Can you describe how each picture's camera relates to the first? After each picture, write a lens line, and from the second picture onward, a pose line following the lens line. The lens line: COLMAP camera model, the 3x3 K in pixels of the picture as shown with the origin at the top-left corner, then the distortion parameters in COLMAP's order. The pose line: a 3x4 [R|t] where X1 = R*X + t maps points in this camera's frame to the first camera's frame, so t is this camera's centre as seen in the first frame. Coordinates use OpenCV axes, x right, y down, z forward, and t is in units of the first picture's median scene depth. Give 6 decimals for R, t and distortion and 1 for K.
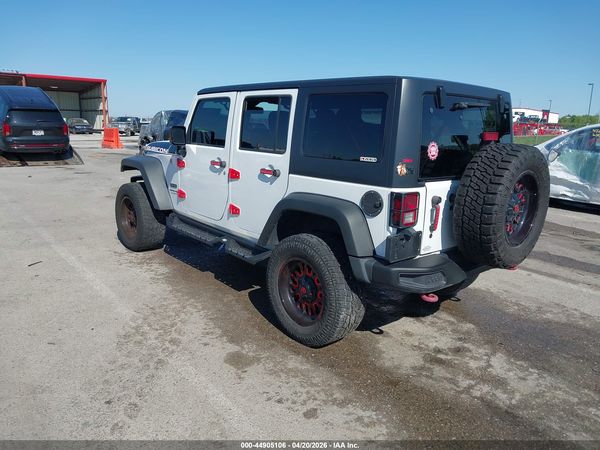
lens RADIAL K [[475.2, 0, 296.8], [0, 475.2, 223.0], [0, 0, 1]] dist [0.028518, -0.030528]
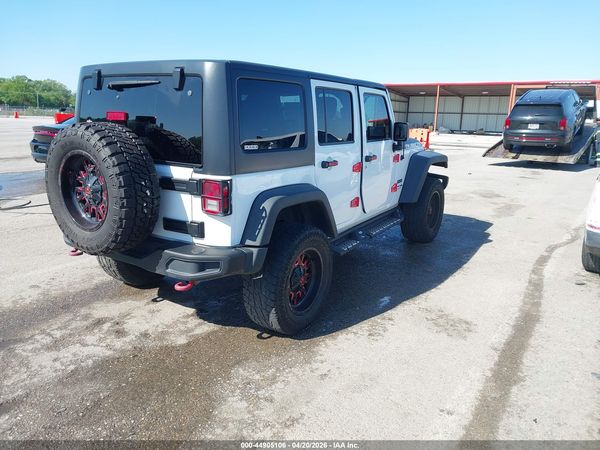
lens RADIAL K [[475.2, 0, 296.8], [0, 475.2, 223.0], [0, 0, 1]] dist [0.028518, -0.030528]
pose [[0.250816, 0.198228, -0.947522, 1.307580], [-0.221362, 0.964619, 0.143209, -0.174769], [0.942386, 0.173826, 0.285821, 1.007756]]
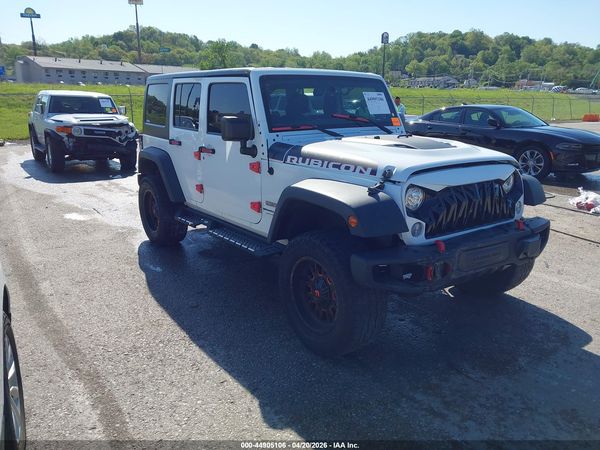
lens RADIAL K [[475.2, 0, 296.8], [0, 475.2, 223.0], [0, 0, 1]] dist [0.028518, -0.030528]
pose [[-0.994193, -0.062205, 0.087809, -0.177069], [-0.014307, 0.885160, 0.465067, -0.597171], [-0.106654, 0.461110, -0.880910, 2.614797]]
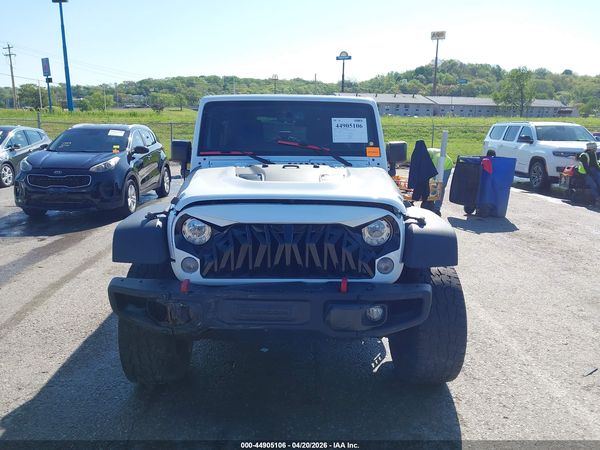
lens RADIAL K [[475.2, 0, 296.8], [0, 475.2, 223.0], [0, 0, 1]] dist [0.028518, -0.030528]
pose [[-0.770250, -0.167197, 0.615435, -0.853266], [0.106563, 0.917712, 0.382686, -0.537244], [-0.628776, 0.360346, -0.689051, 2.272591]]
